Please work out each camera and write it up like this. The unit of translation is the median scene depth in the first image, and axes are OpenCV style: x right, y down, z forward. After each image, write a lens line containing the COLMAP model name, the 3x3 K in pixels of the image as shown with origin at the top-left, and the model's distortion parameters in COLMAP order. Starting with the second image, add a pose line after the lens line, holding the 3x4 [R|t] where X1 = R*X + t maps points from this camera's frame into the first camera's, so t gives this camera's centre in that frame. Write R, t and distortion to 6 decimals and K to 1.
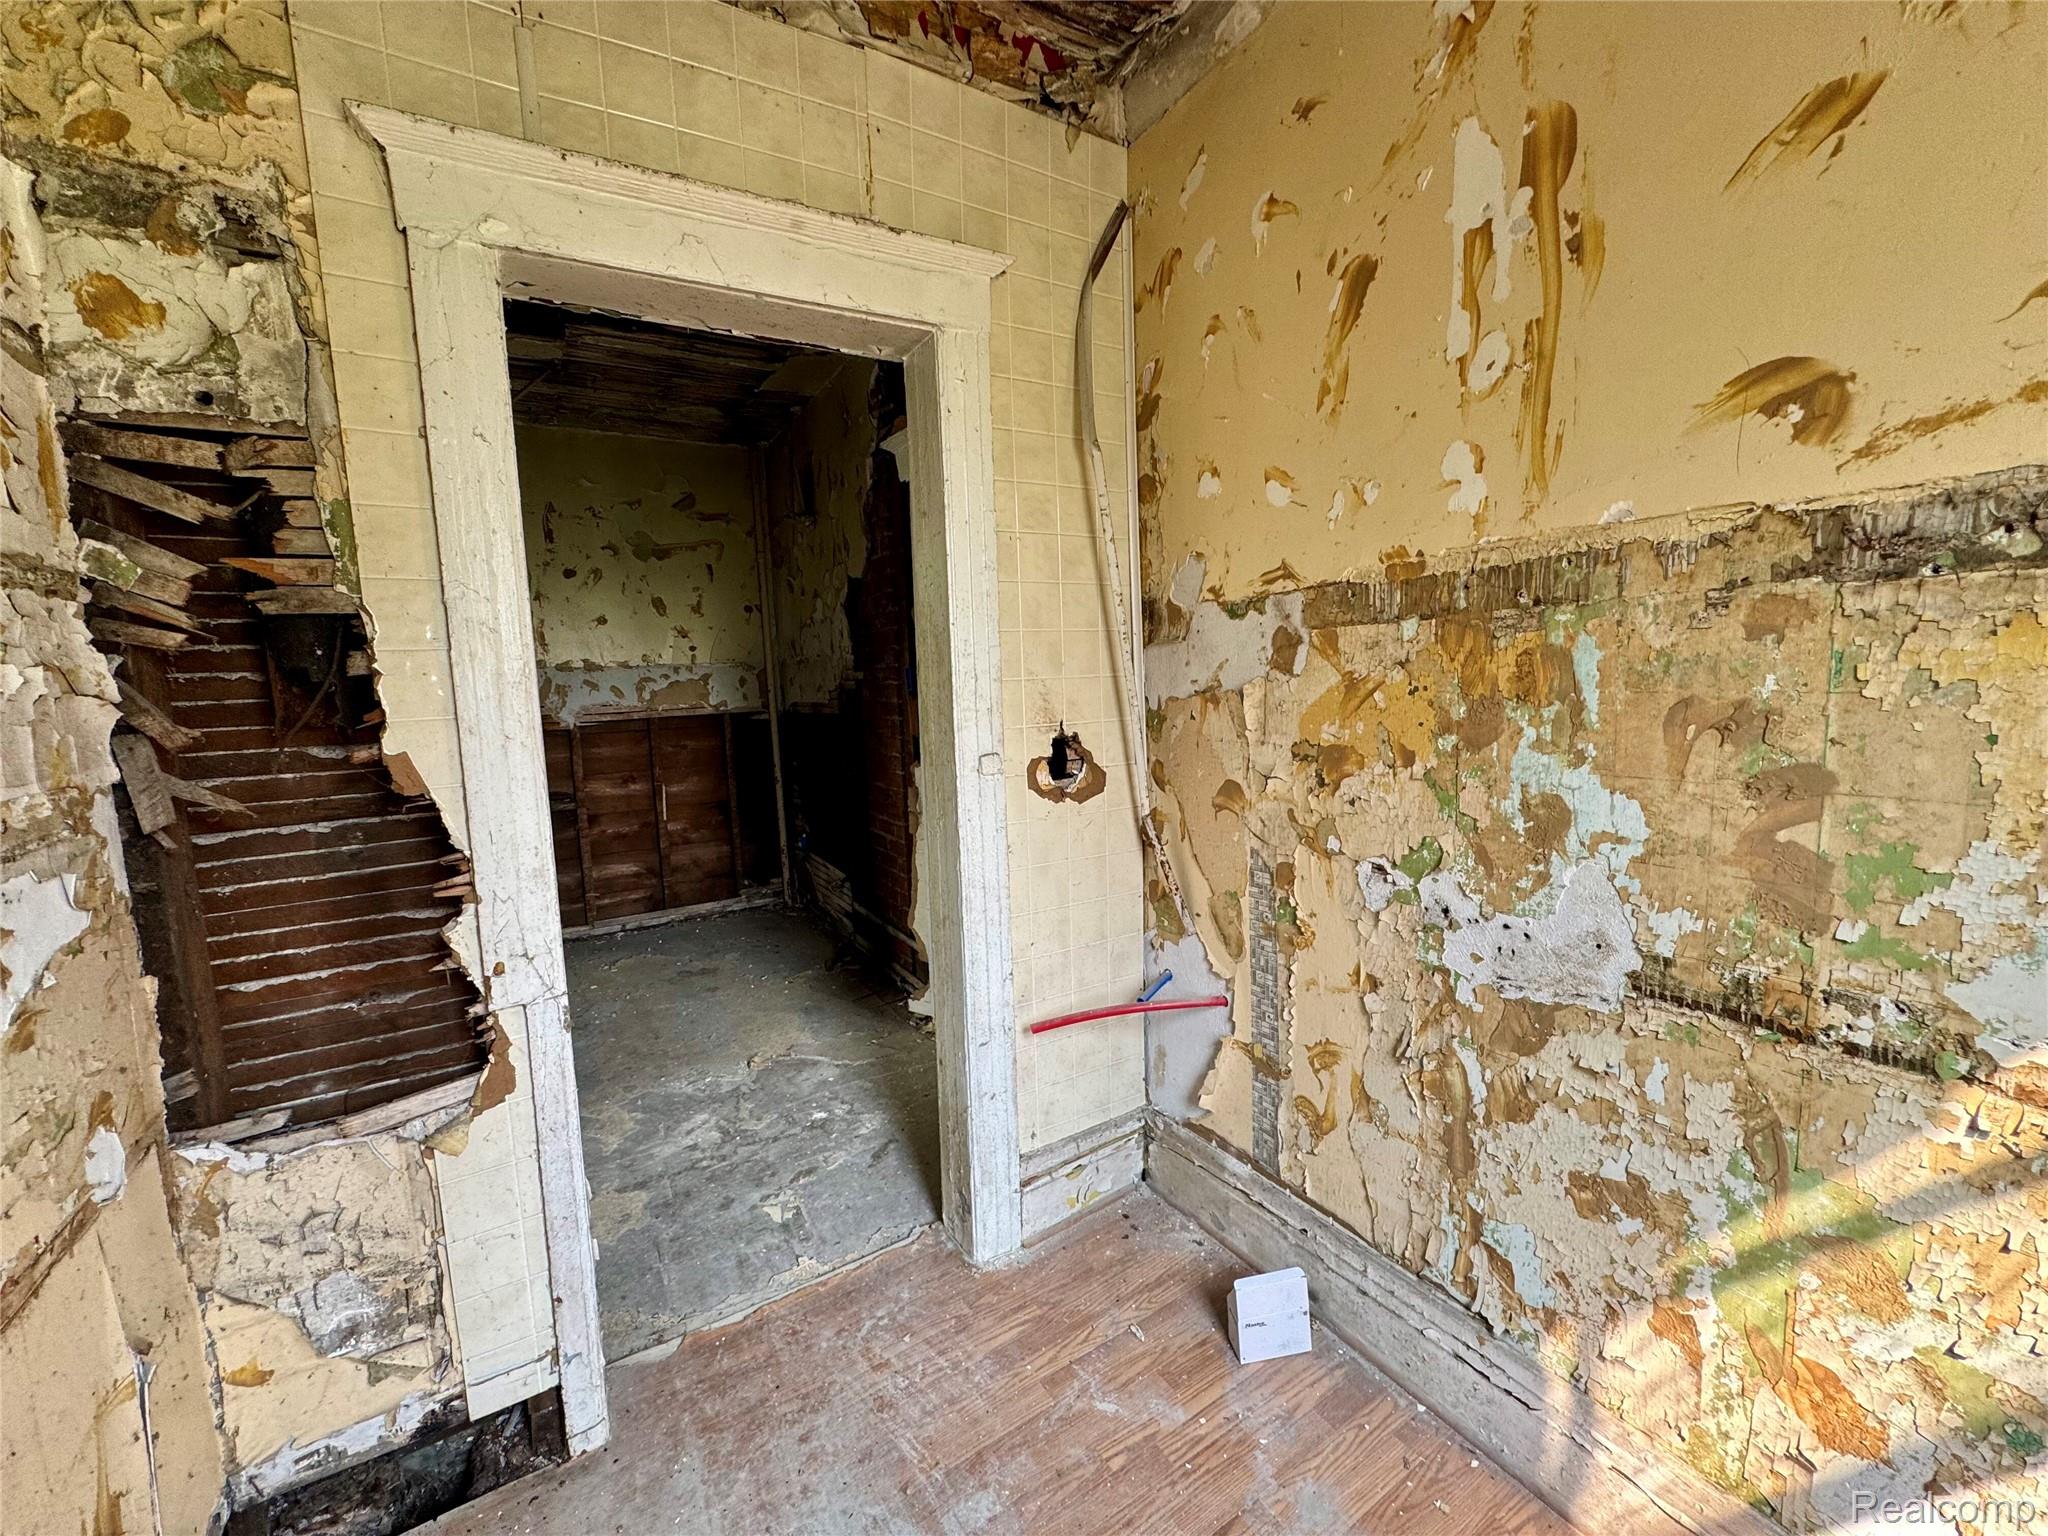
lens RADIAL K [[817.6, 0, 1025.0], [0, 817.6, 763.4], [0, 0, 1]] dist [-0.002156, 0.000094]
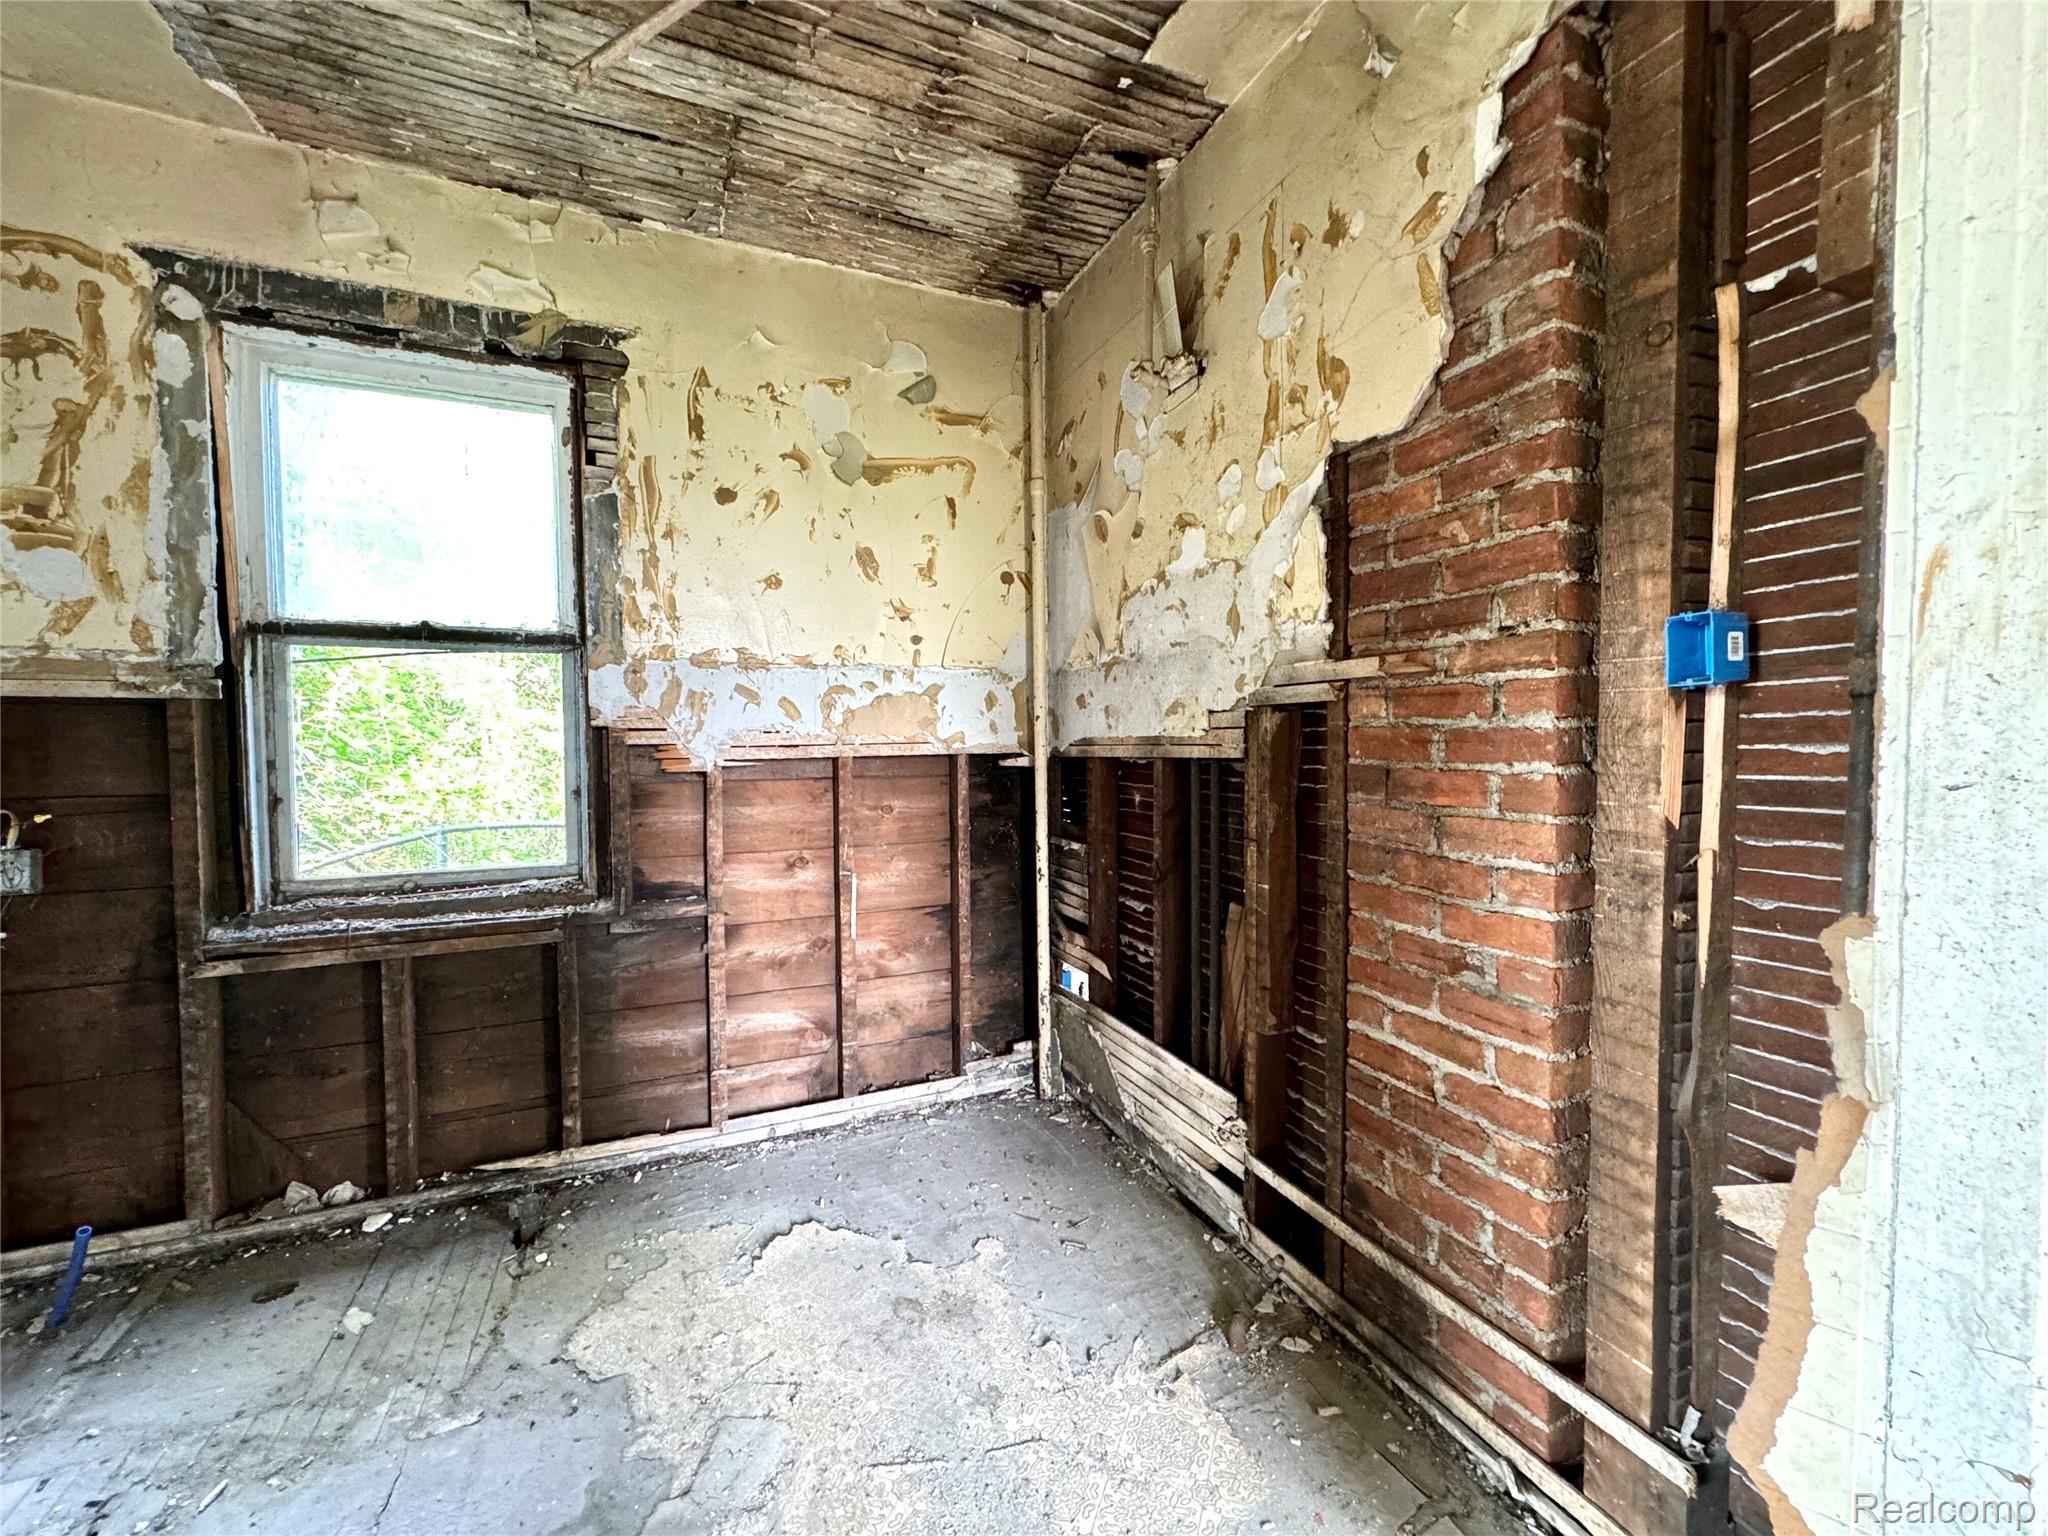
lens RADIAL K [[817.6, 0, 1026.0], [0, 817.6, 762.2], [0, 0, 1]] dist [-0.002156, 0.000094]
pose [[0.991923, 0.033997, -0.122200, -0.260520], [-0.042691, 0.996686, -0.069248, -0.018073], [0.119441, 0.073905, 0.990087, 0.451859]]
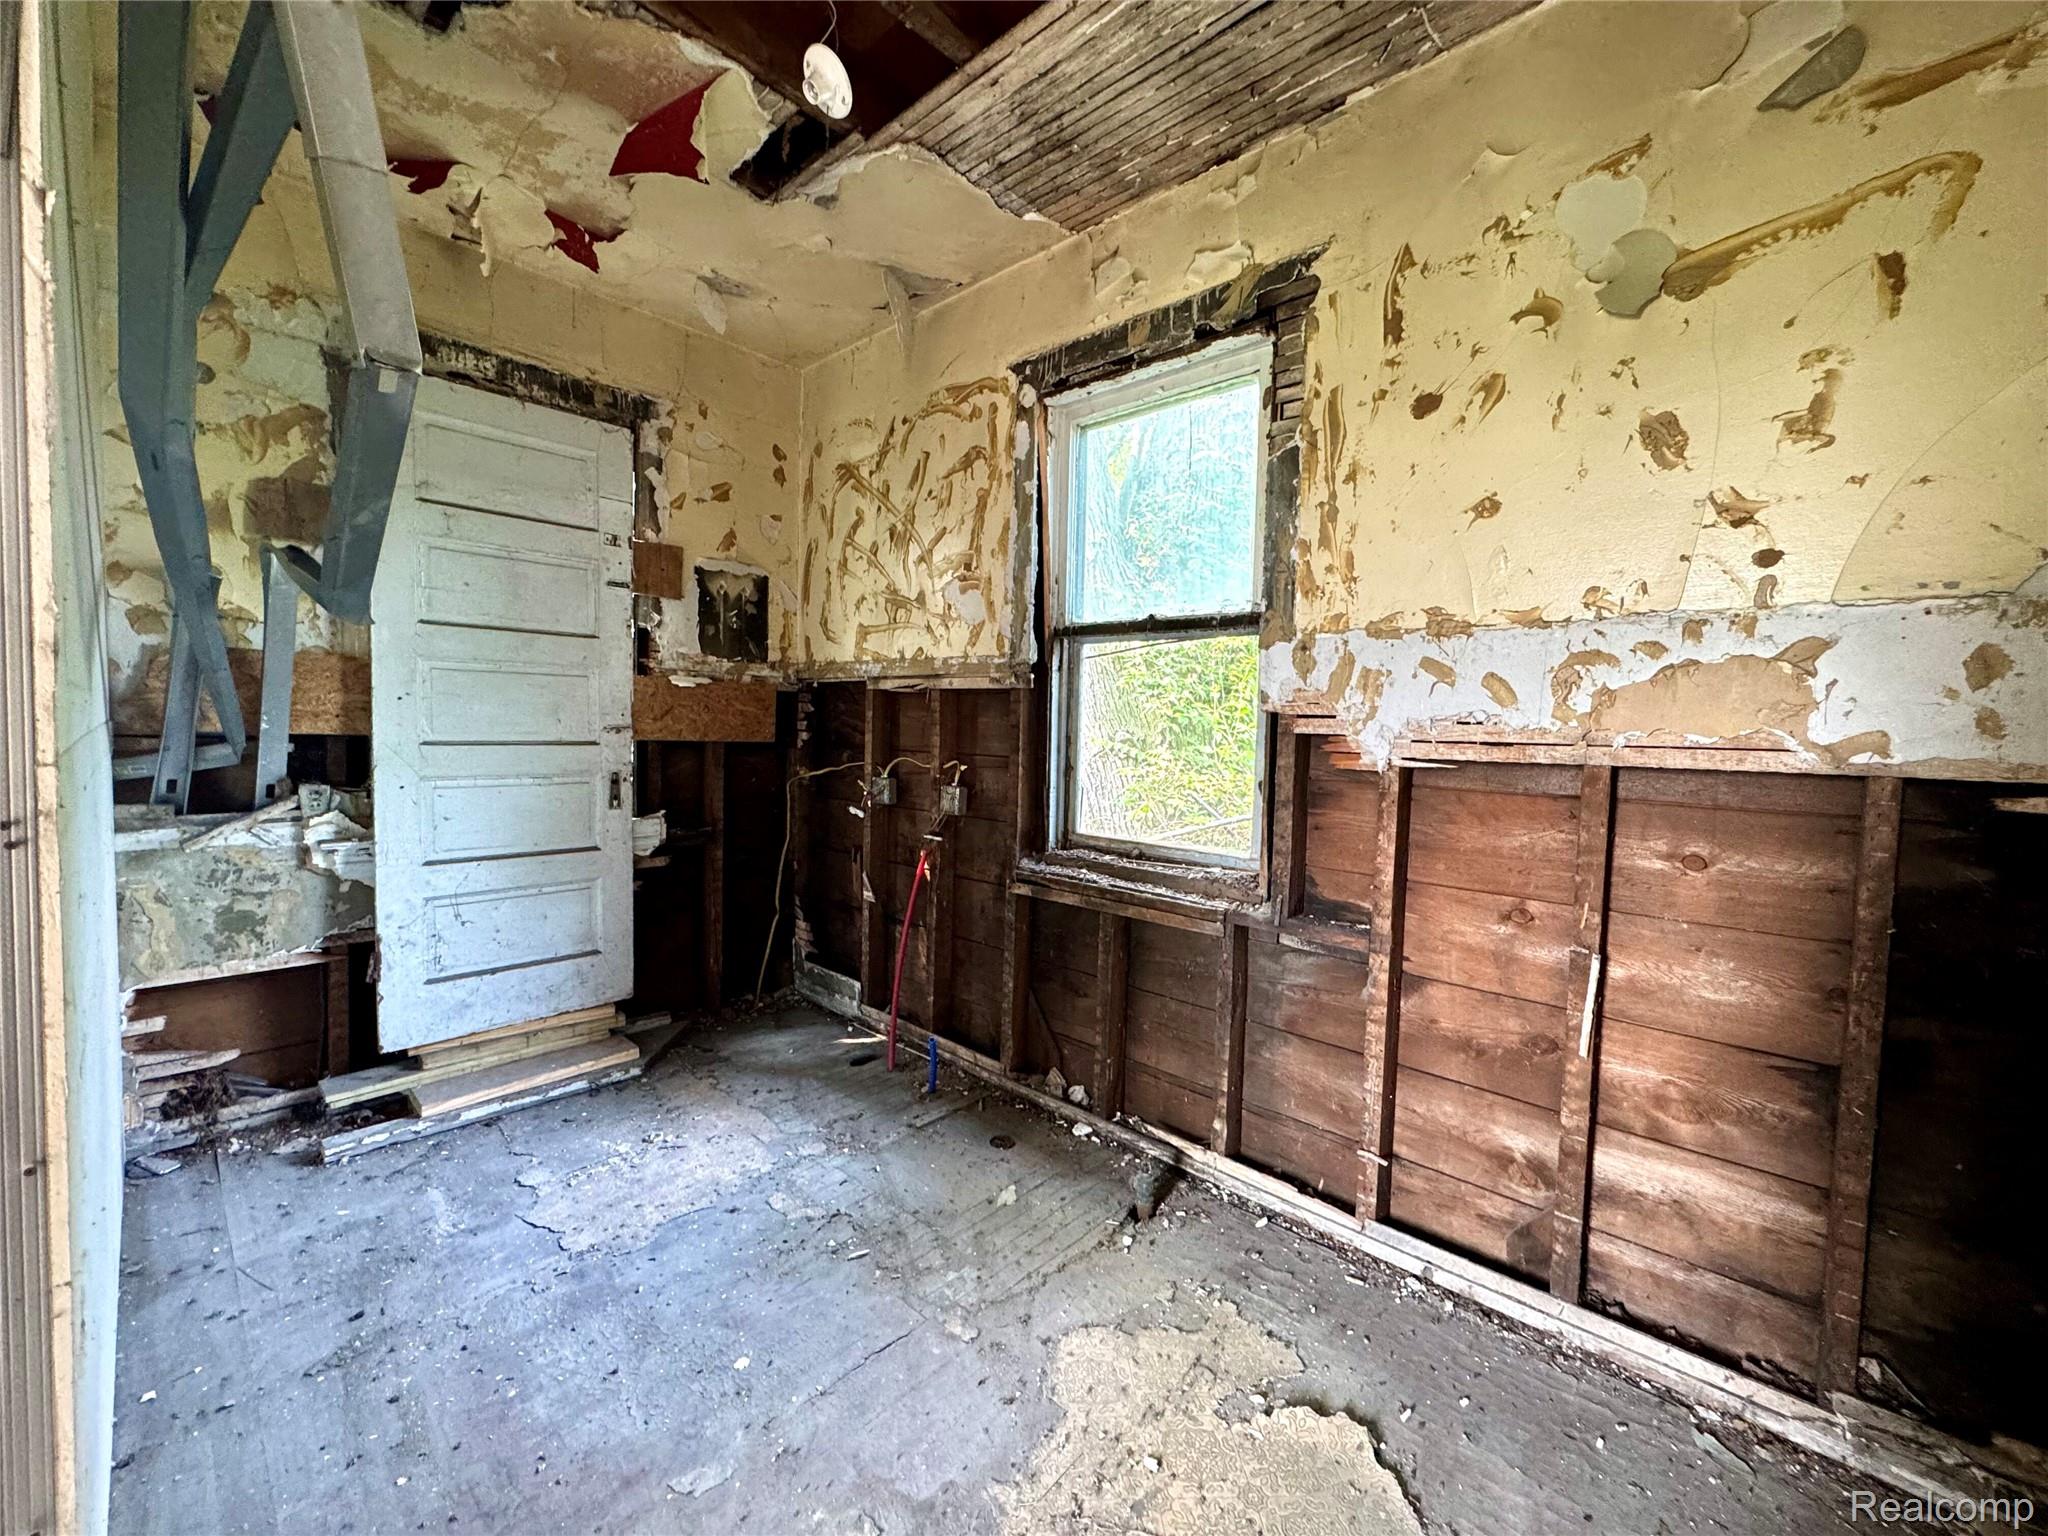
lens RADIAL K [[817.6, 0, 1022.8], [0, 817.6, 762.9], [0, 0, 1]] dist [-0.002156, 0.000094]
pose [[0.271691, 0.092633, -0.957916, -0.182965], [-0.138123, 0.988805, 0.056445, -0.042675], [0.952421, 0.116974, 0.281444, 0.663294]]
